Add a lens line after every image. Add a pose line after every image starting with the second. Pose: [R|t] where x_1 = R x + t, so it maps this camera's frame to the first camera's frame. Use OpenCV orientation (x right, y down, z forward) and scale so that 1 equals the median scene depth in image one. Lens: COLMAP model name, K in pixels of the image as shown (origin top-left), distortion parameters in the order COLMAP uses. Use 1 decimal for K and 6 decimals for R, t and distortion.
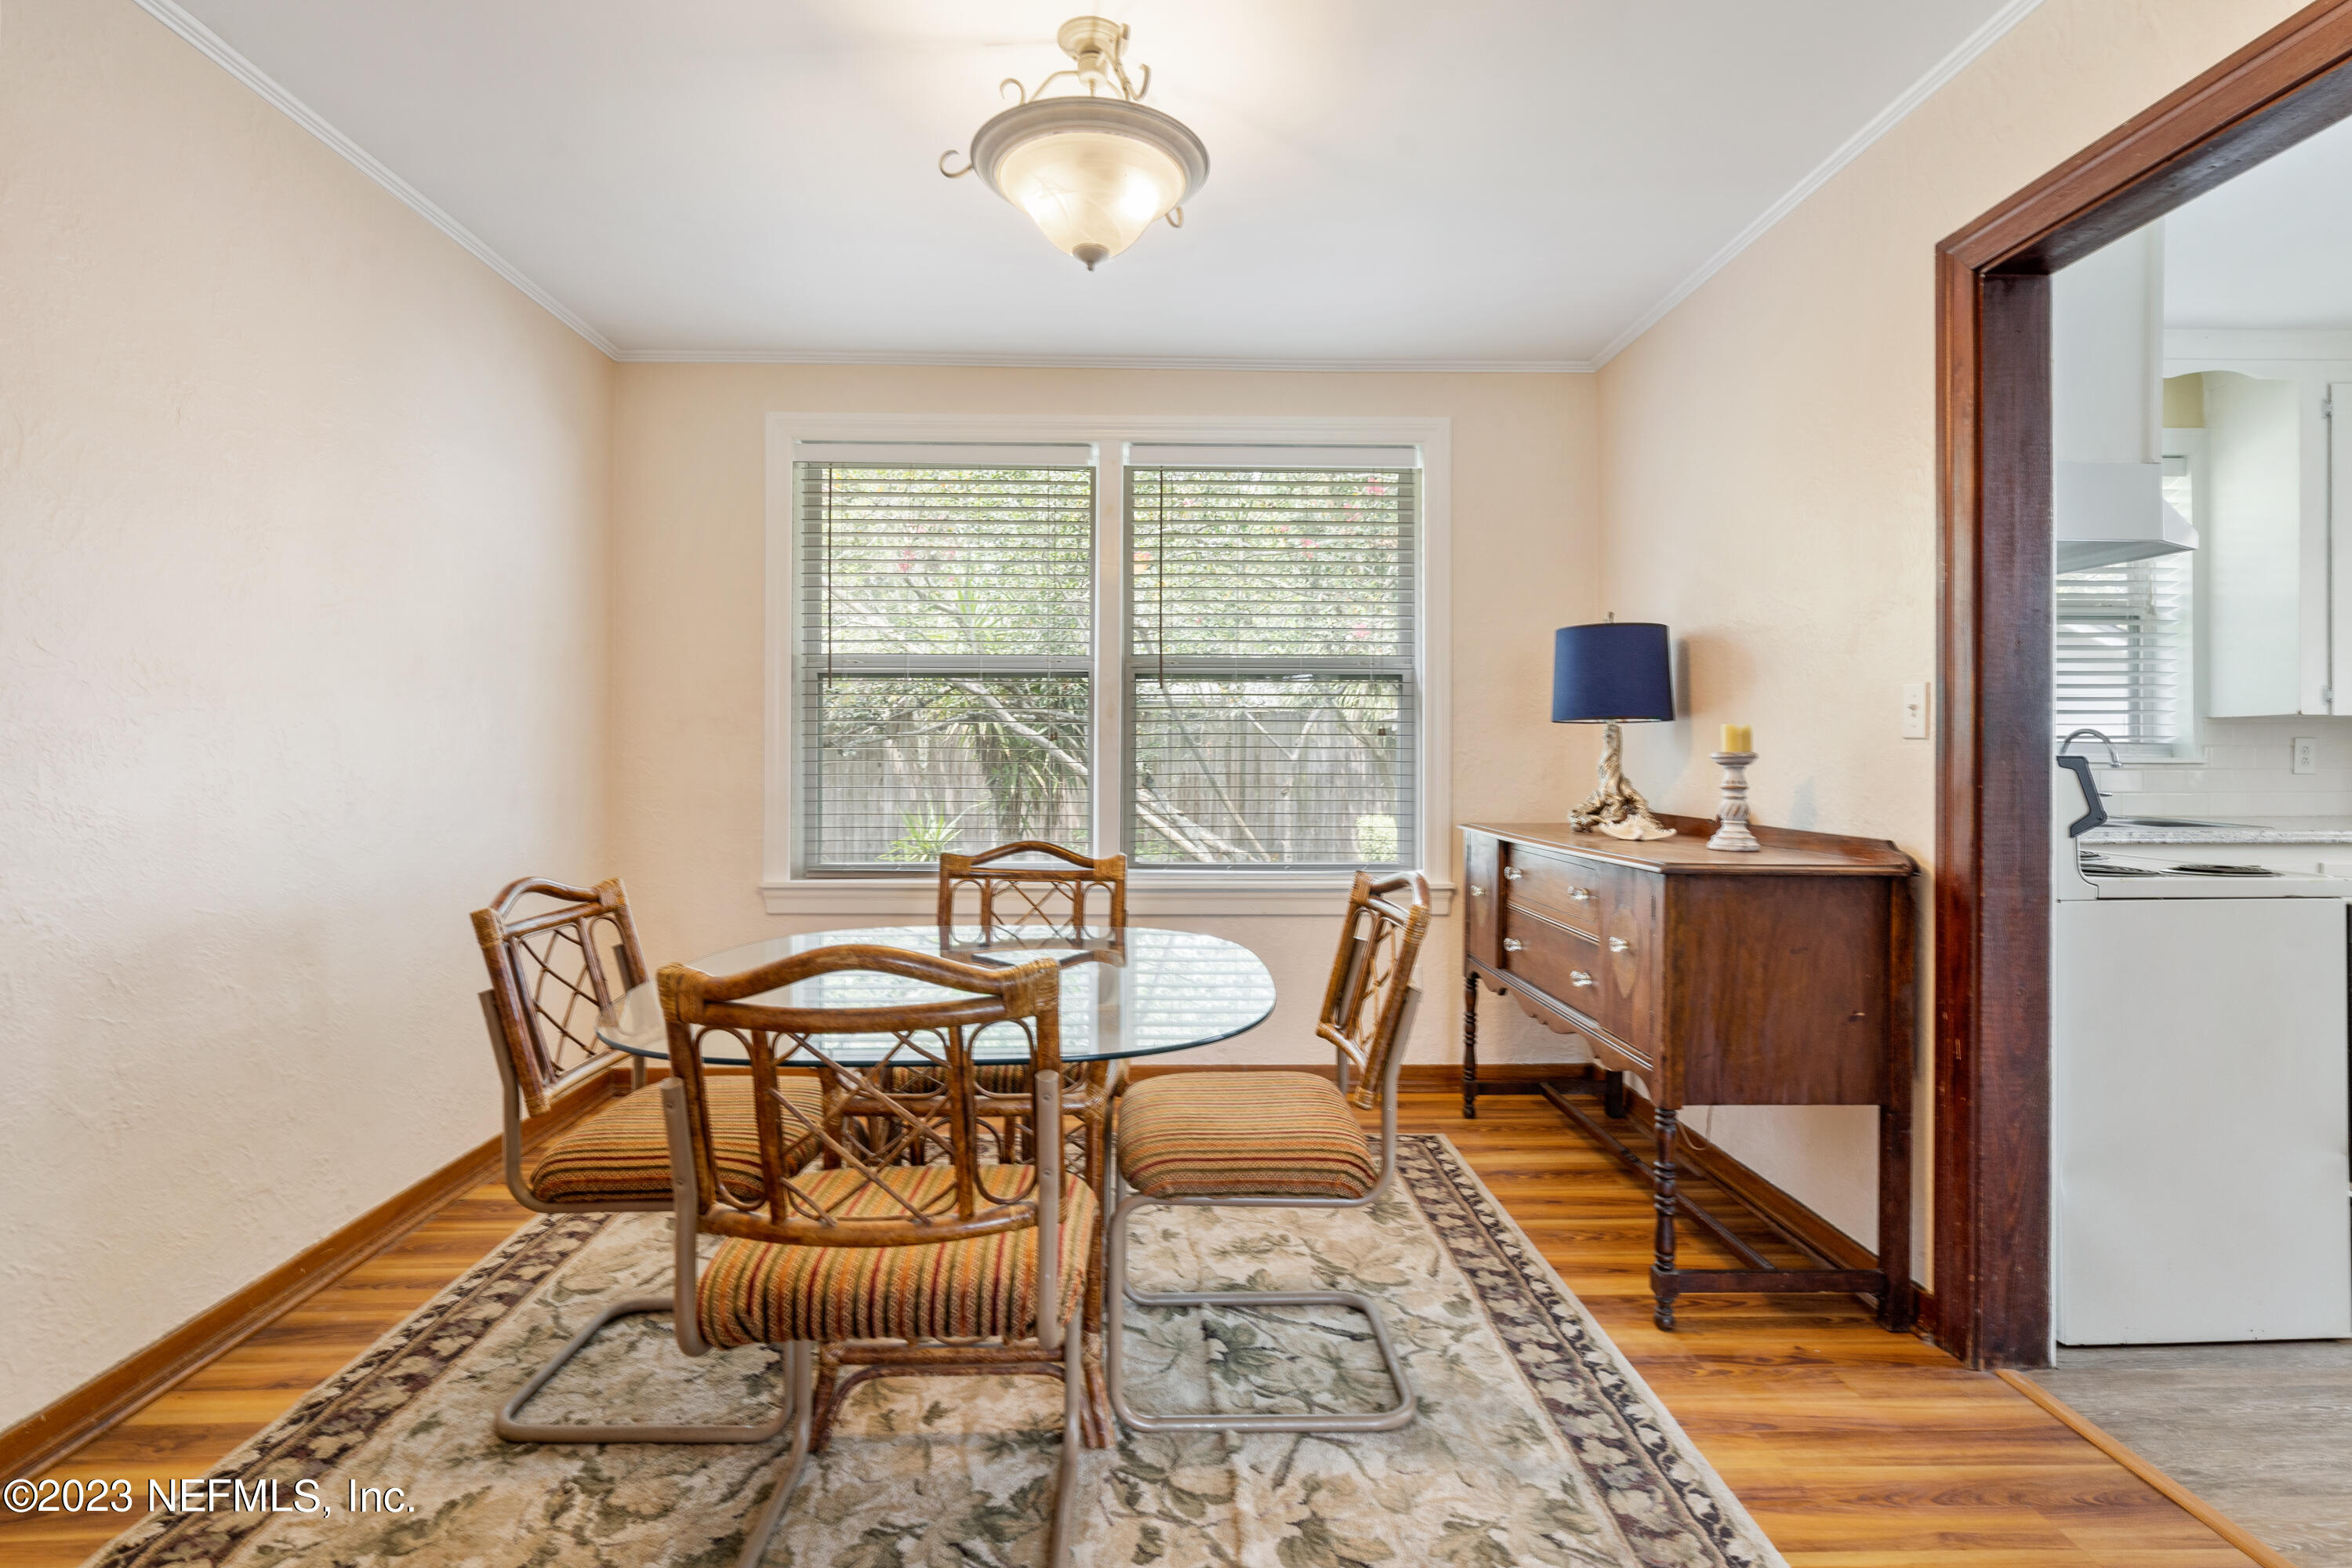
lens RADIAL K [[1111.6, 0, 1164.4], [0, 1111.6, 757.3], [0, 0, 1]] dist [0.001450, 0.000439]
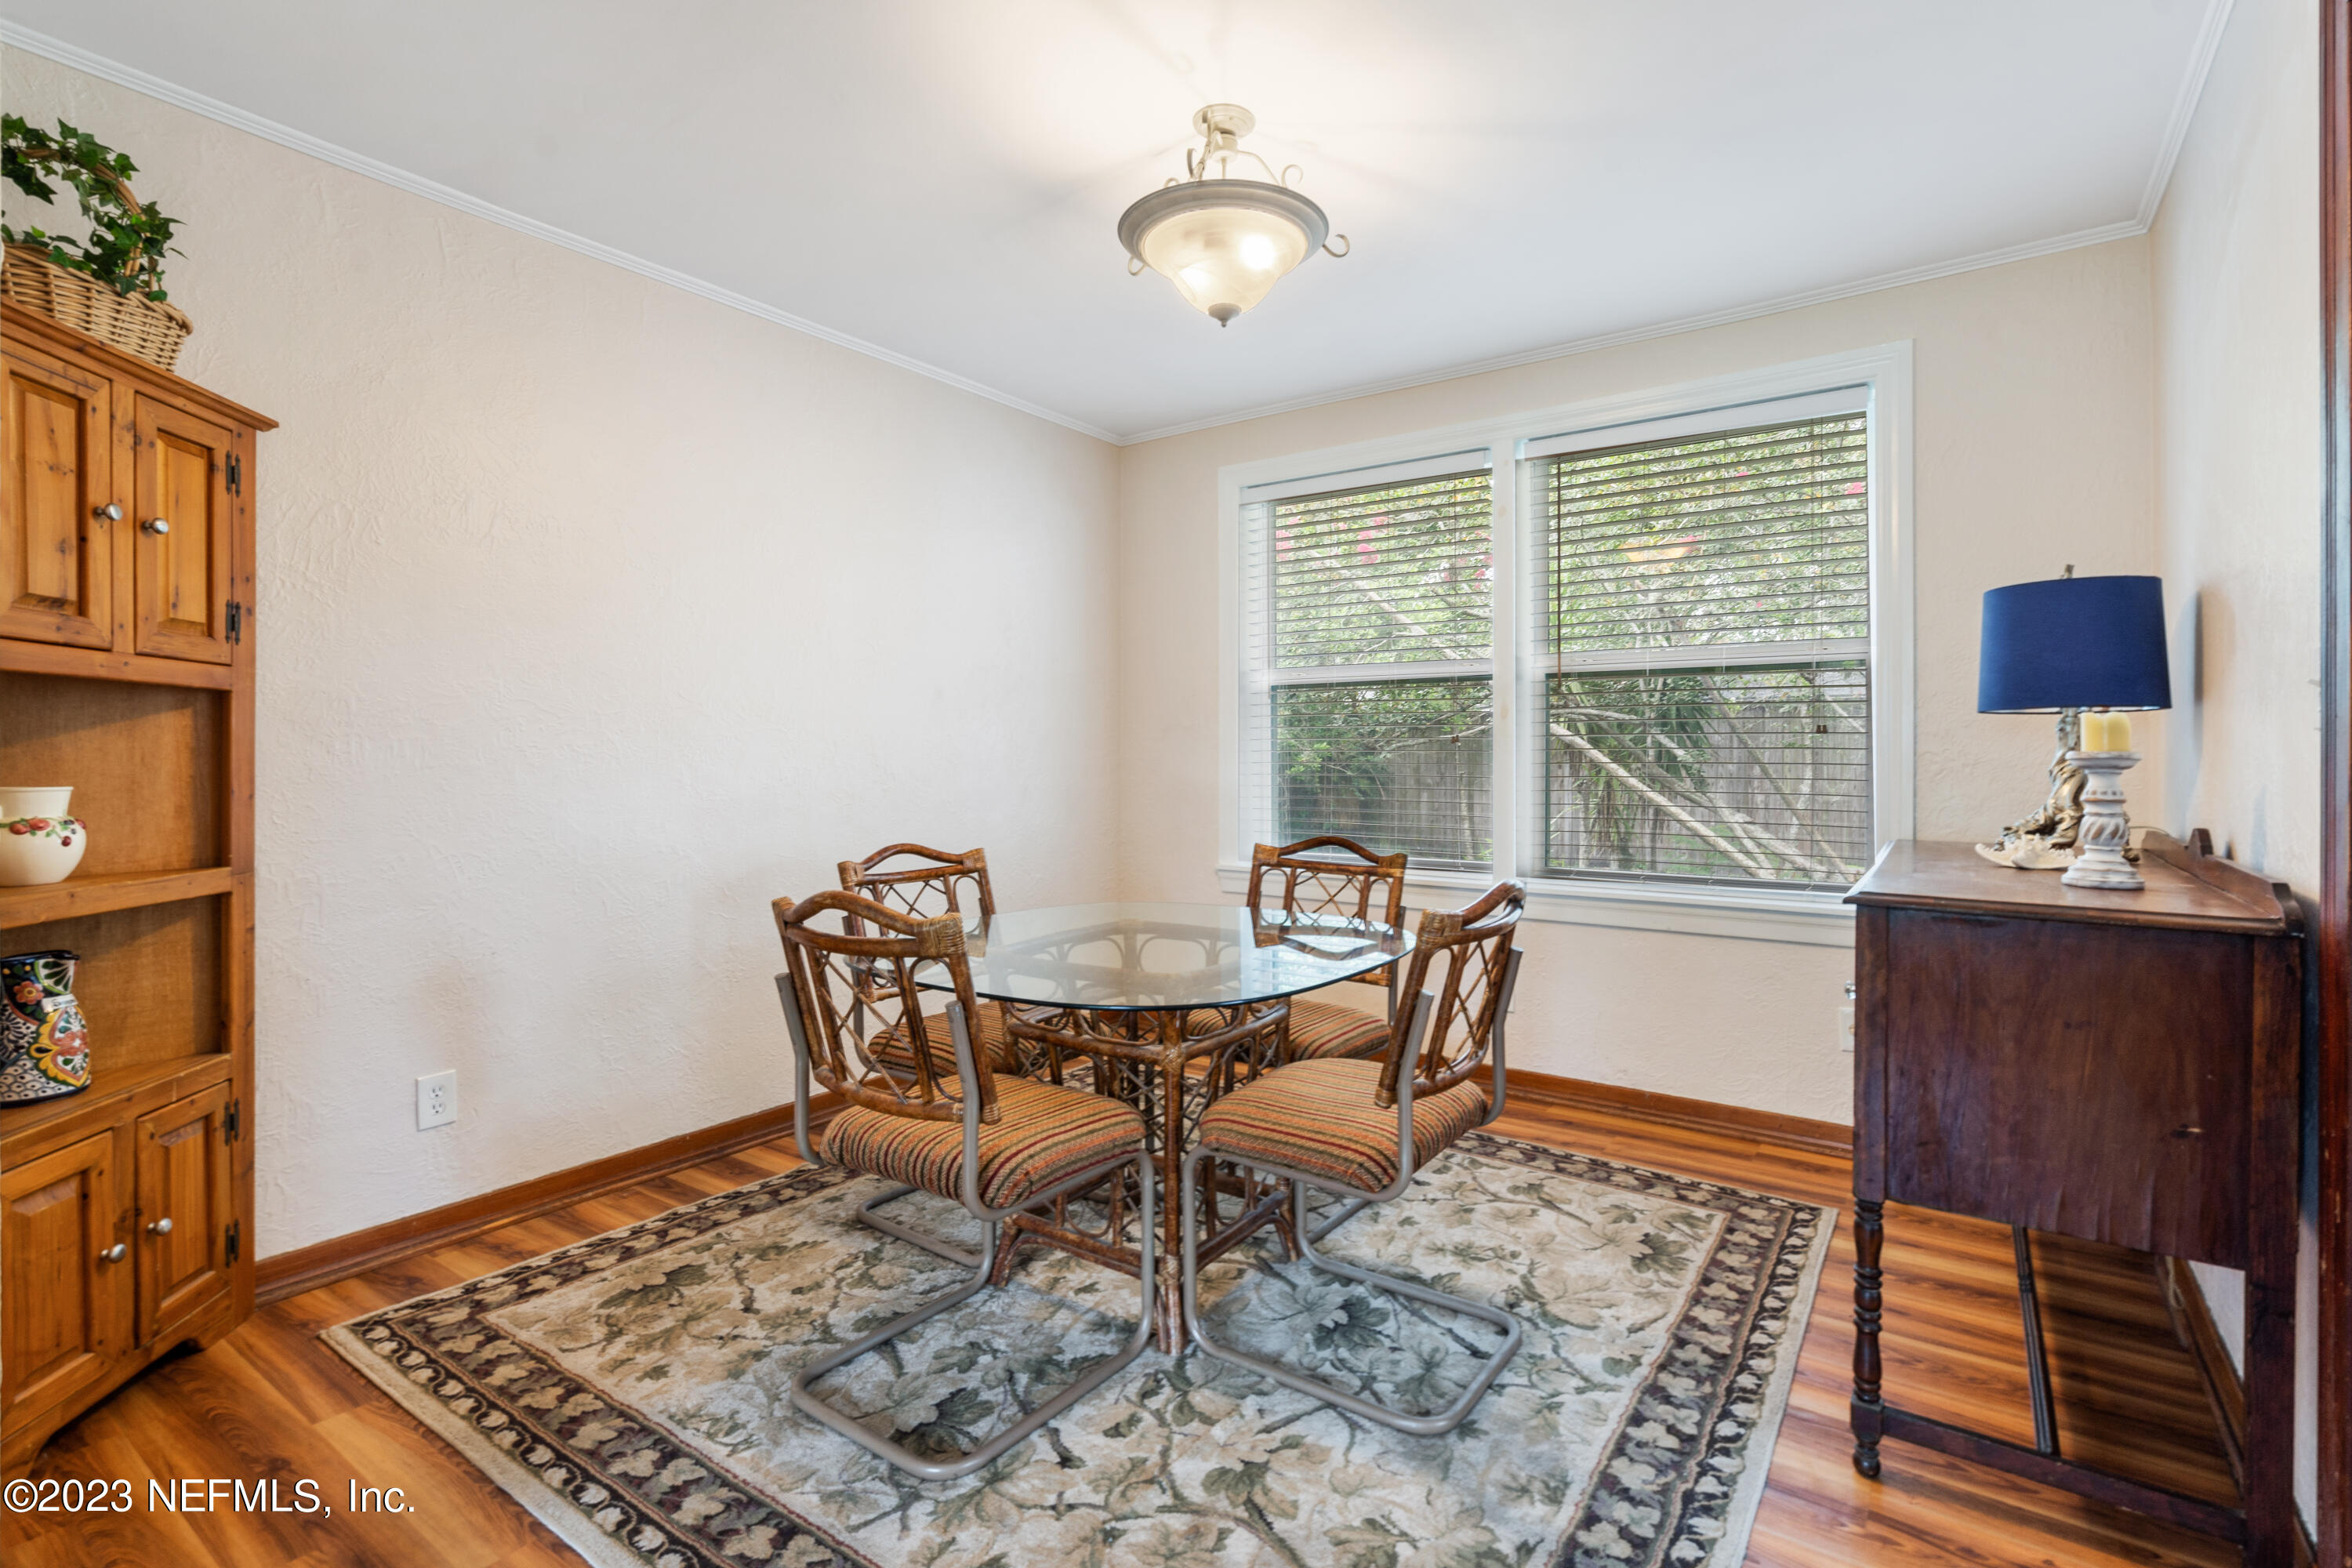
lens RADIAL K [[1084.9, 0, 1190.9], [0, 1084.9, 767.0], [0, 0, 1]] dist [0.000617, 0.000405]
pose [[0.802893, 0.003287, -0.596114, 0.510603], [0.001455, 0.999971, 0.007473, -0.000895], [0.596122, -0.006867, 0.802865, 0.085119]]
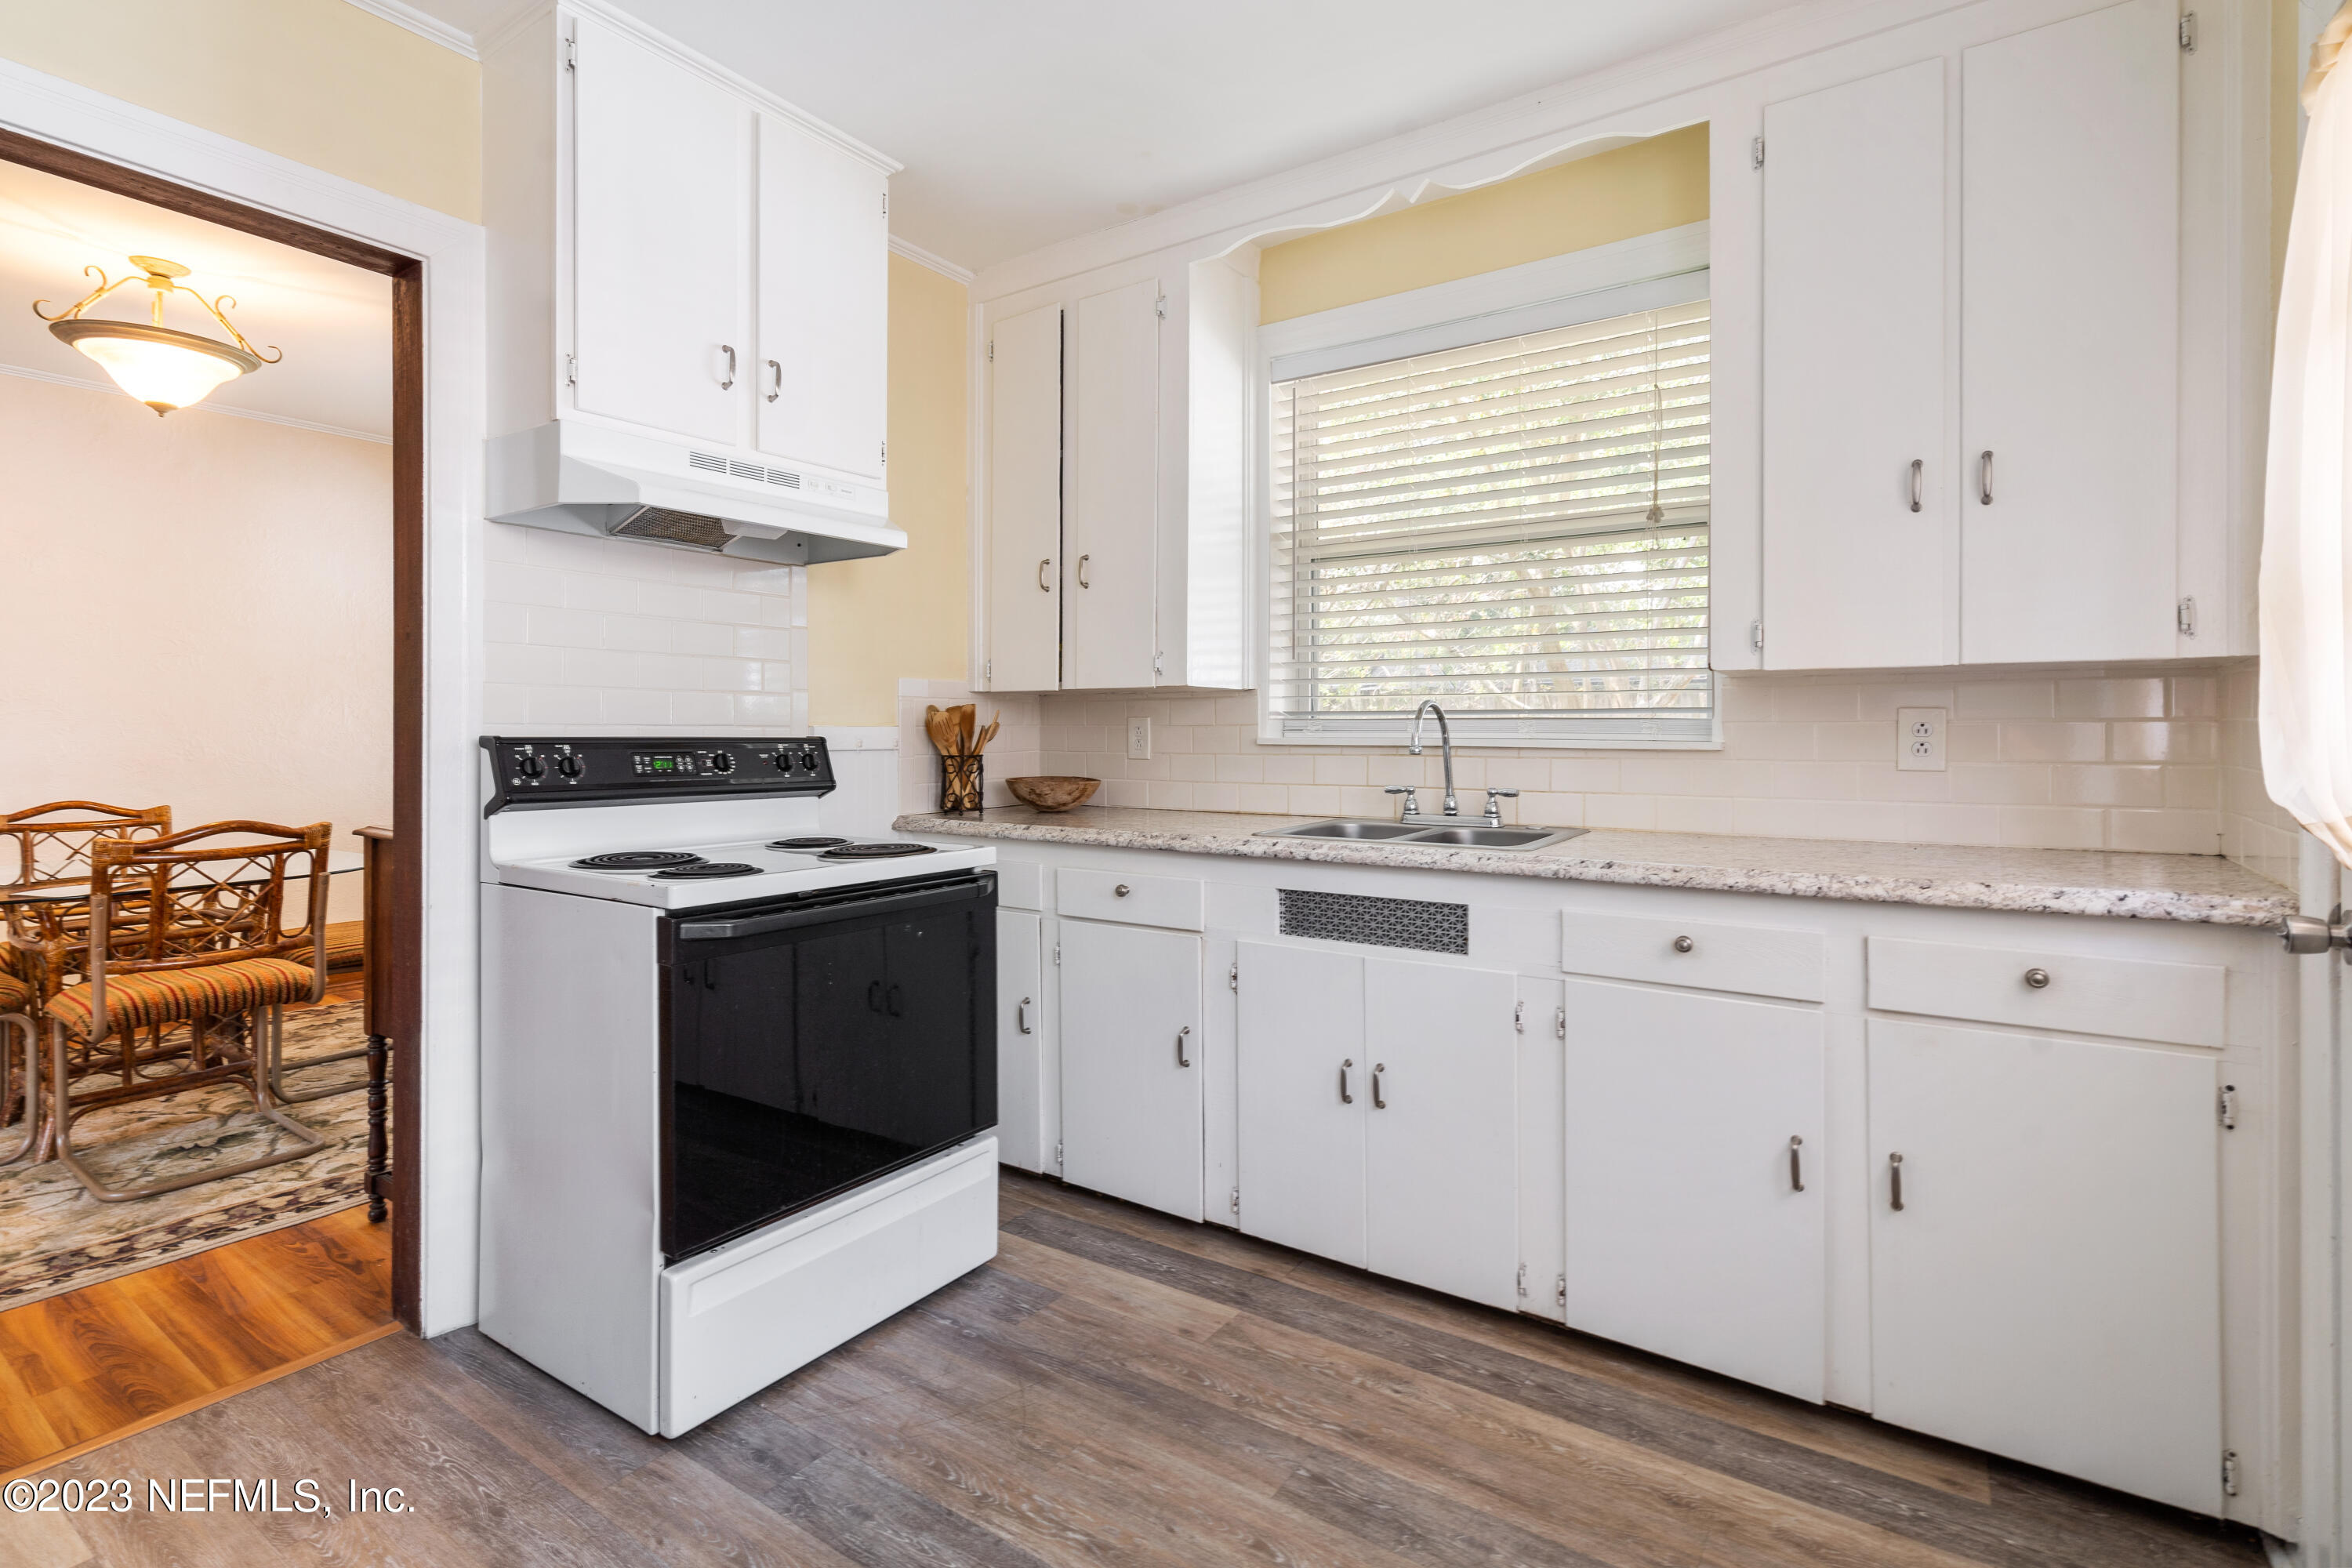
lens RADIAL K [[1098.1, 0, 1178.2], [0, 1098.1, 739.2], [0, 0, 1]] dist [-0.000882, -0.000359]
pose [[0.811645, 0.005326, -0.584127, 1.781572], [-0.000296, 0.999962, 0.008706, -0.010154], [0.584151, -0.006893, 0.811616, 0.540457]]
